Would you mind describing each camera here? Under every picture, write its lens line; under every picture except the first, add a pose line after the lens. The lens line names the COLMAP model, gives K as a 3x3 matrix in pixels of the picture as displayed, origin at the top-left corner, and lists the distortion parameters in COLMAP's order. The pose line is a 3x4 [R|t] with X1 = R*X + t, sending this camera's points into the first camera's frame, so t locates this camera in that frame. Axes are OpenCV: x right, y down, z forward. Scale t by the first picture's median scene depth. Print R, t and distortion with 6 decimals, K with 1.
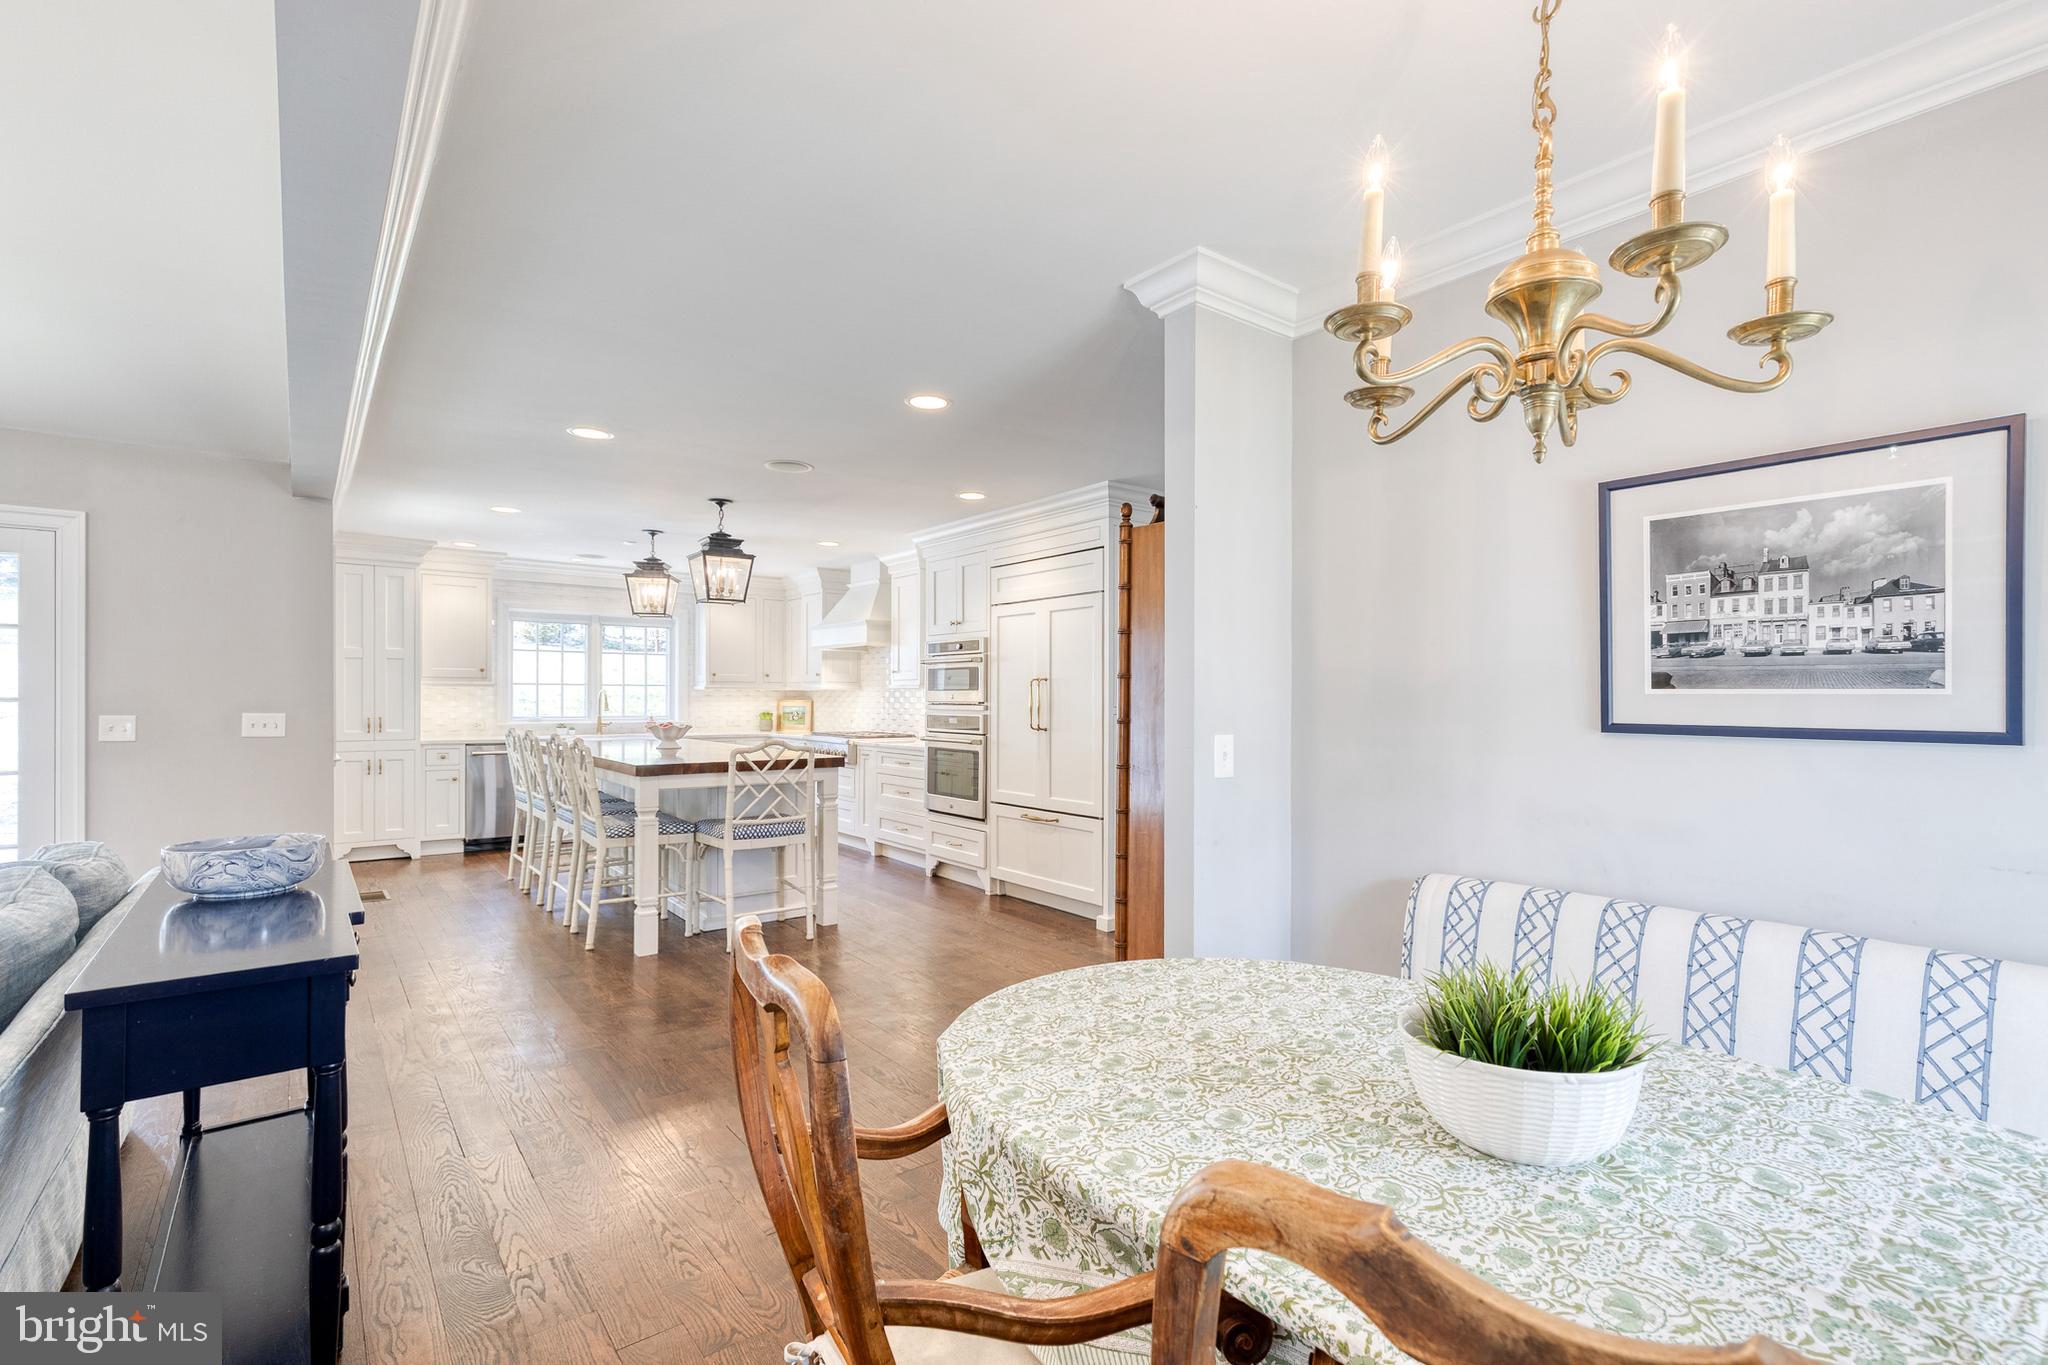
lens RADIAL K [[941.6, 0, 1063.9], [0, 941.6, 701.9], [0, 0, 1]] dist [0.007978, -0.002023]
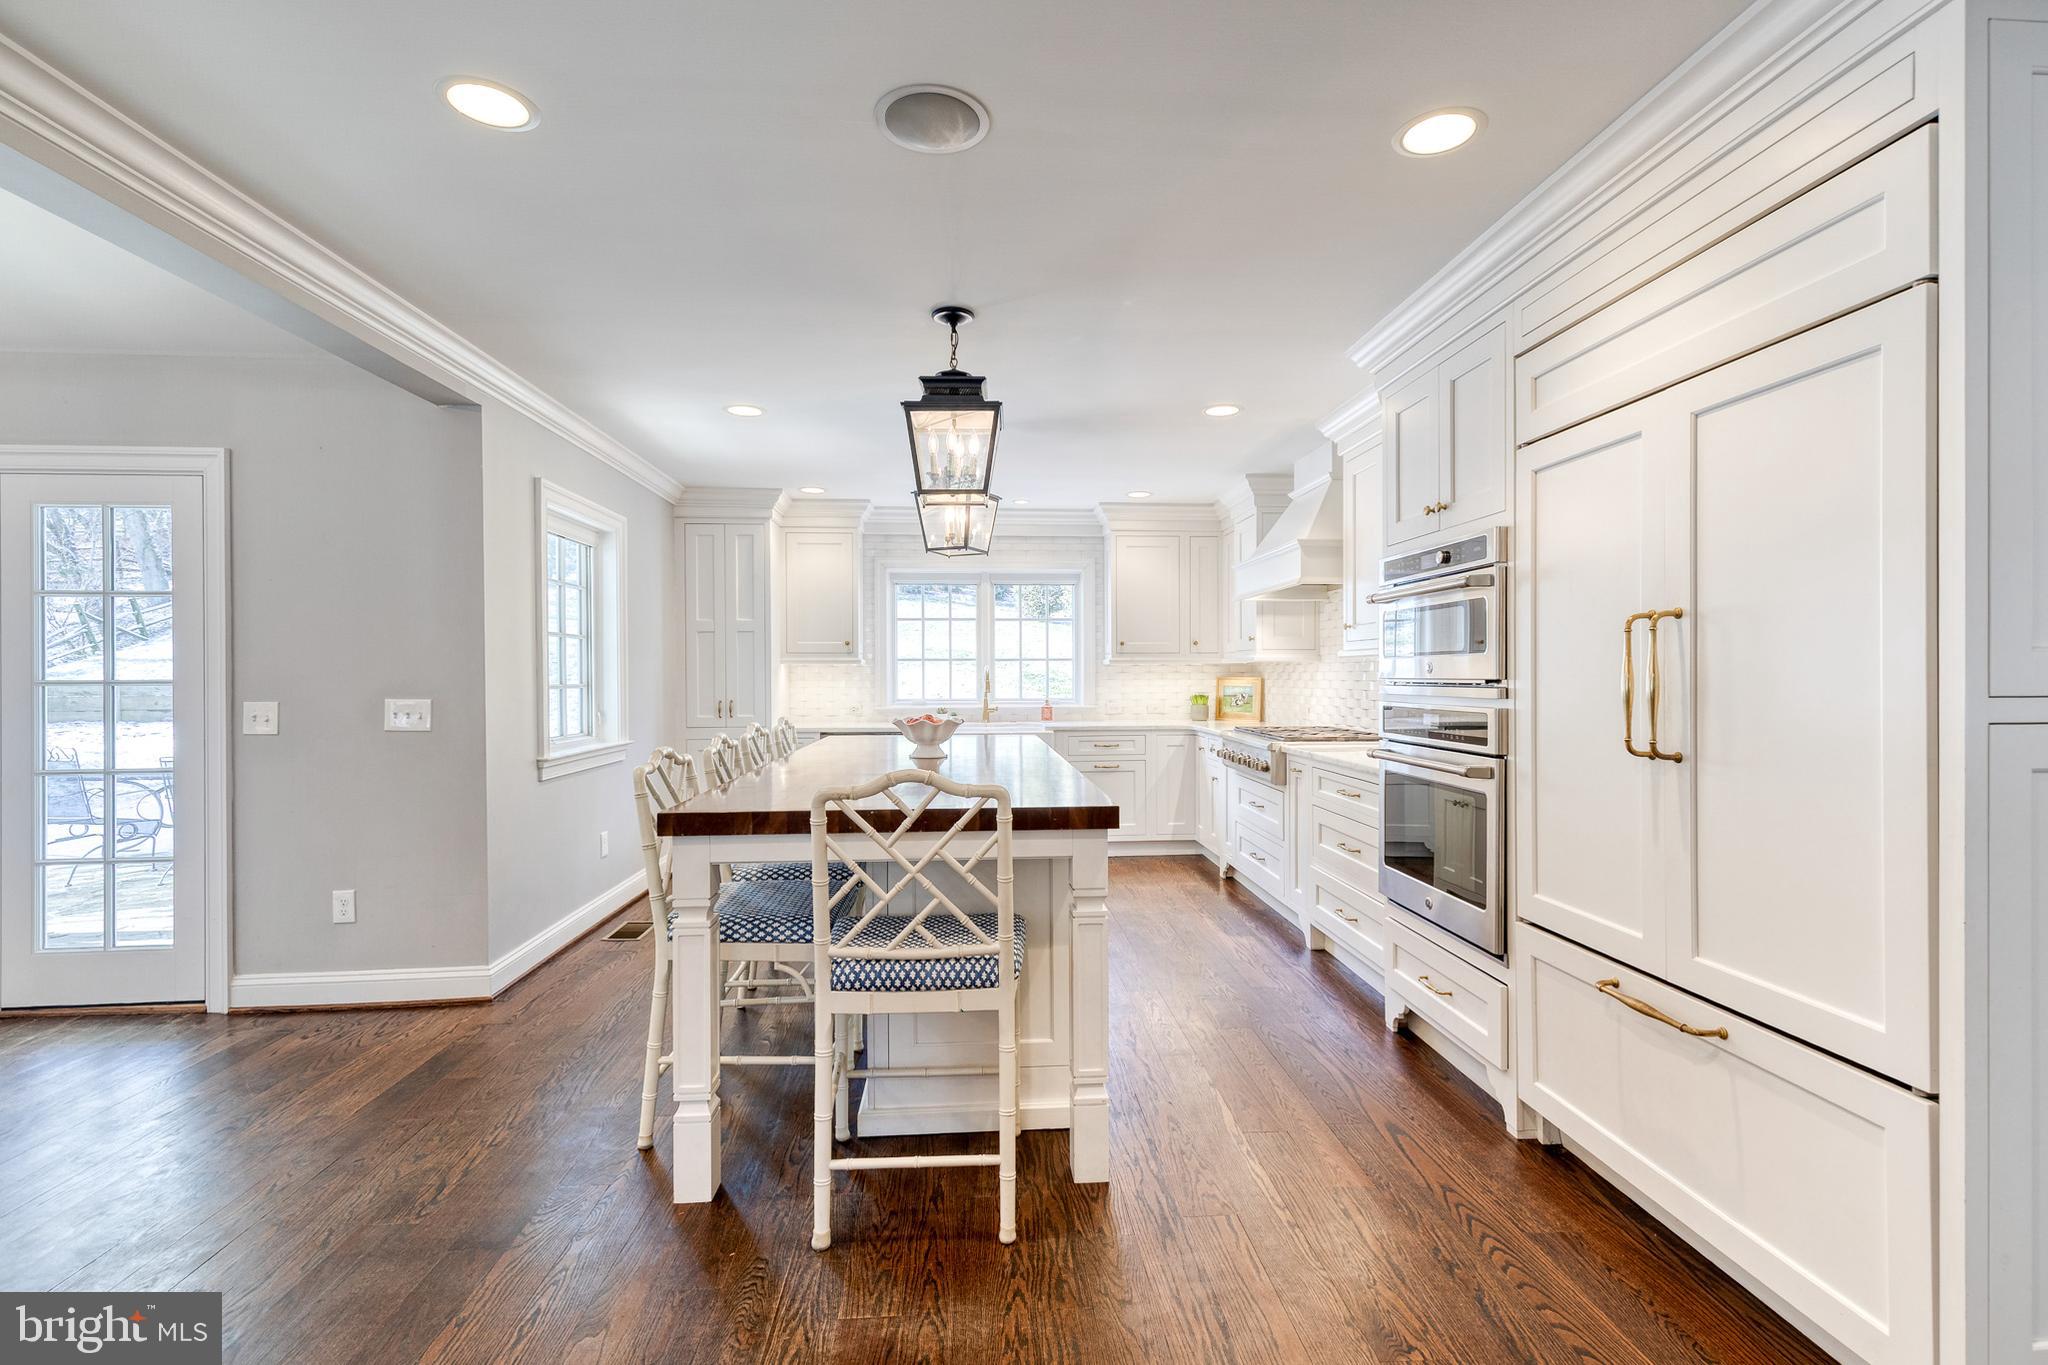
lens RADIAL K [[941.6, 0, 1026.2], [0, 941.6, 678.1], [0, 0, 1]] dist [0.007978, -0.002023]
pose [[0.813877, -0.005491, -0.581011, -0.010253], [0.004387, 0.999985, -0.003304, 0.000270], [0.581020, 0.000140, 0.813889, 0.483935]]
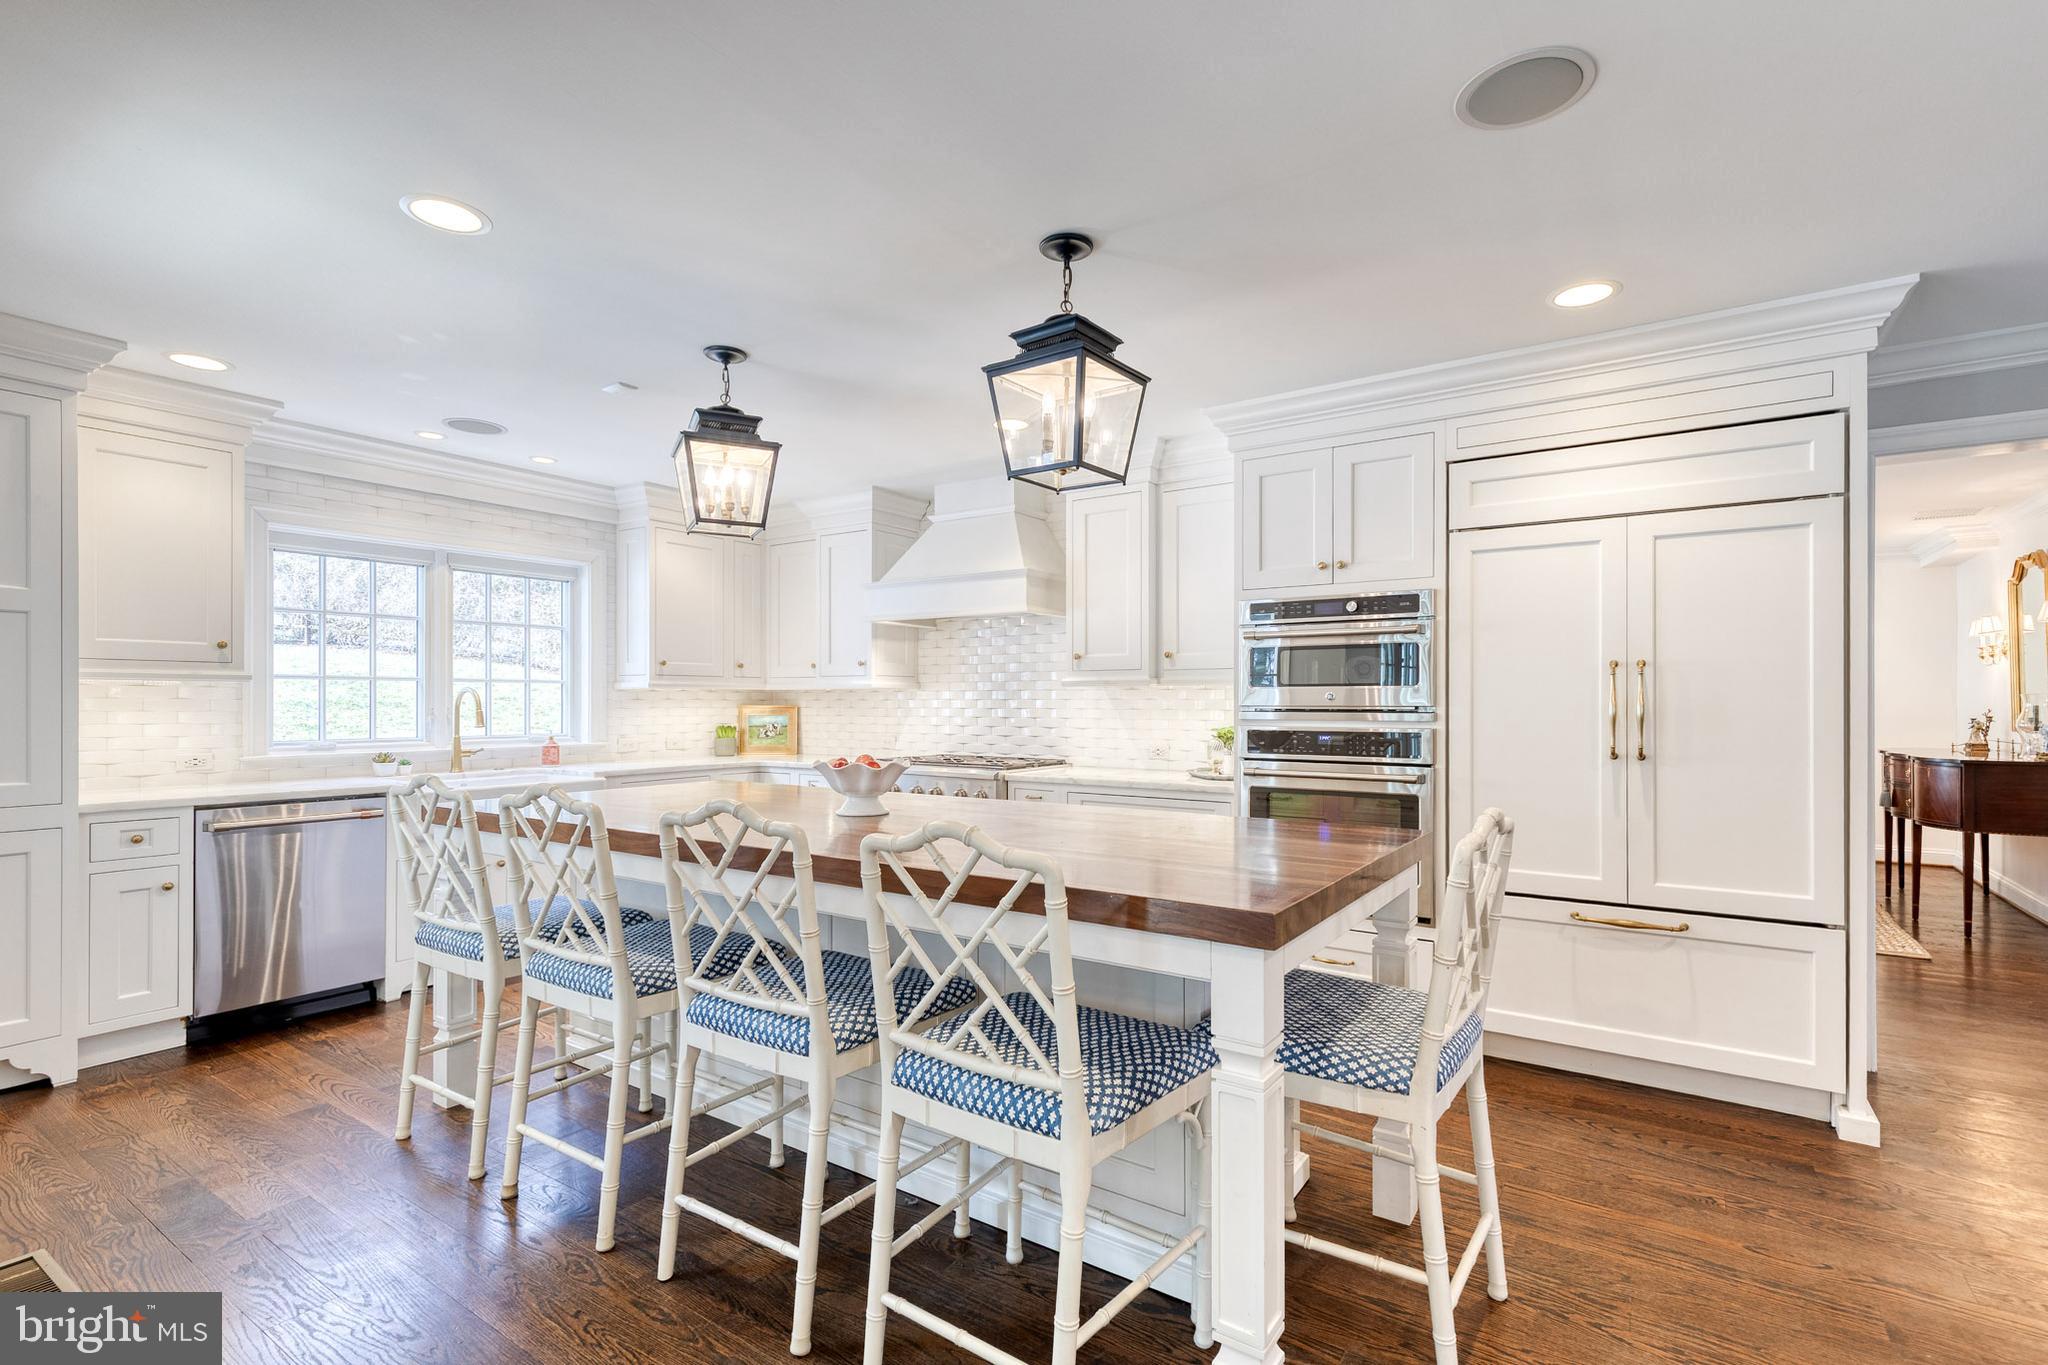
lens RADIAL K [[941.6, 0, 1059.2], [0, 941.6, 698.6], [0, 0, 1]] dist [0.007978, -0.002023]
pose [[0.953289, -0.003806, 0.302037, -0.417704], [0.006224, 0.999956, -0.007042, -0.001433], [-0.301997, 0.008593, 0.953270, 0.492974]]
